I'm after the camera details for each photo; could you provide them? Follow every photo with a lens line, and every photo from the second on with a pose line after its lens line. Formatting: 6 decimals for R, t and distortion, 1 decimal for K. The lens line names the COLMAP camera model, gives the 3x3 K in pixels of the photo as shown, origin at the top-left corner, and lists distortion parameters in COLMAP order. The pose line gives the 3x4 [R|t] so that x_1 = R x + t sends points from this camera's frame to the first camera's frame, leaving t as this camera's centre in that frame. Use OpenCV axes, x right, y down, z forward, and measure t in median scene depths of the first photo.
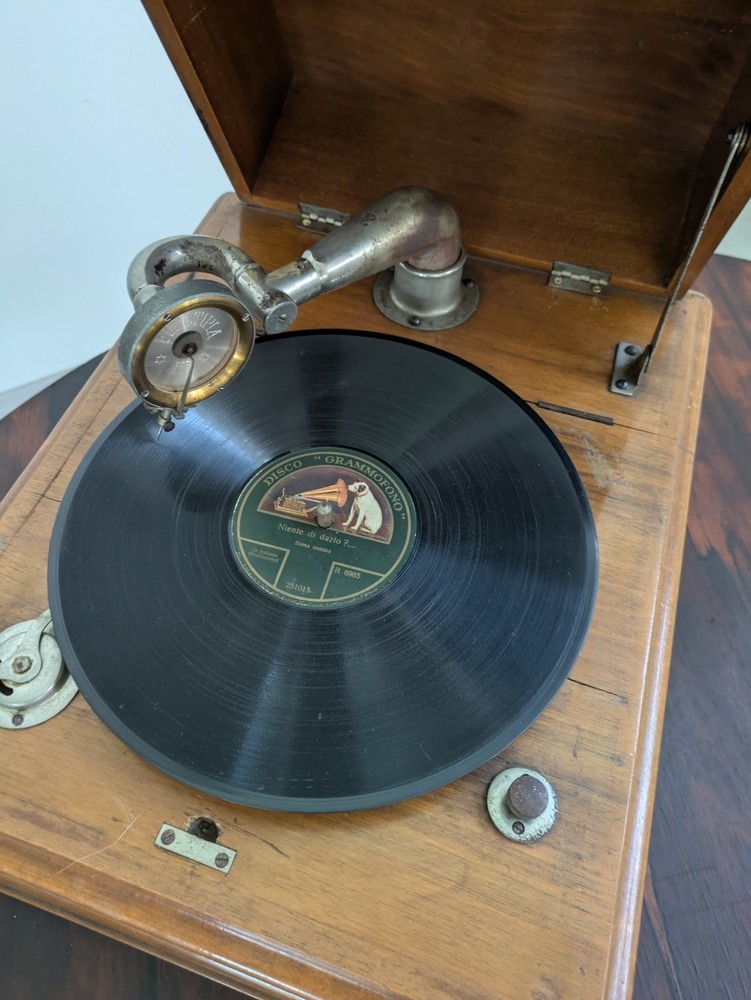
lens RADIAL K [[752.1, 0, 352.8], [0, 752.1, 500.6], [0, 0, 1]] dist [0.012952, -0.034069]
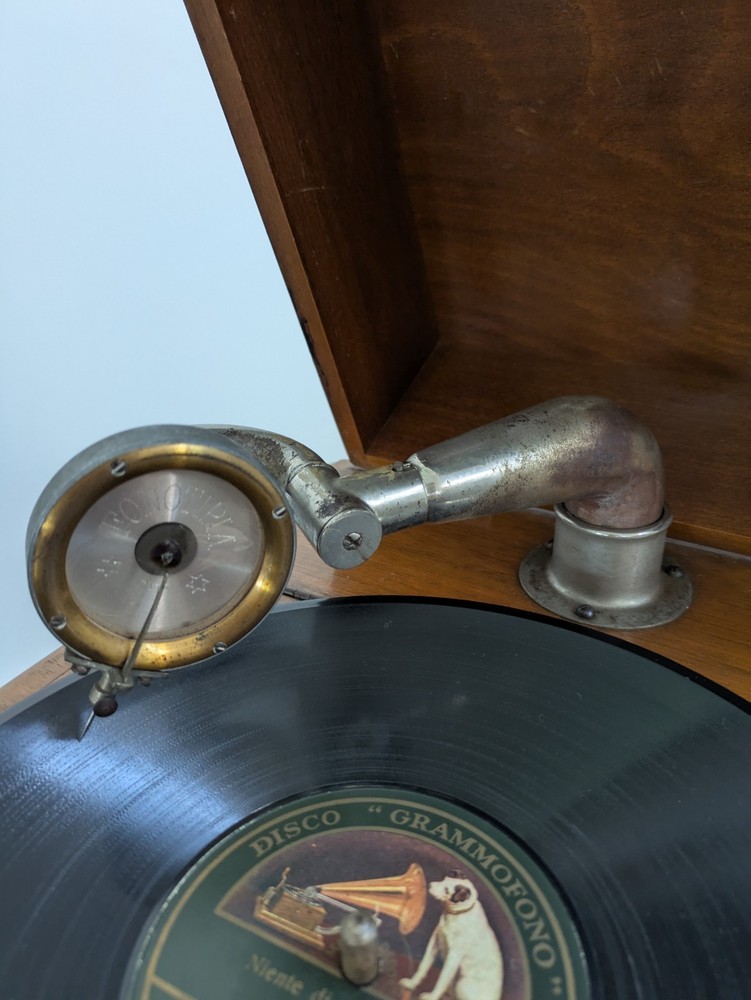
lens RADIAL K [[752.1, 0, 394.5], [0, 752.1, 507.1], [0, 0, 1]] dist [0.012952, -0.034069]
pose [[0.984045, 0.070608, -0.163311, 0.027805], [-0.143433, 0.857929, -0.493341, 0.011195], [0.105276, 0.508893, 0.854368, 0.486466]]
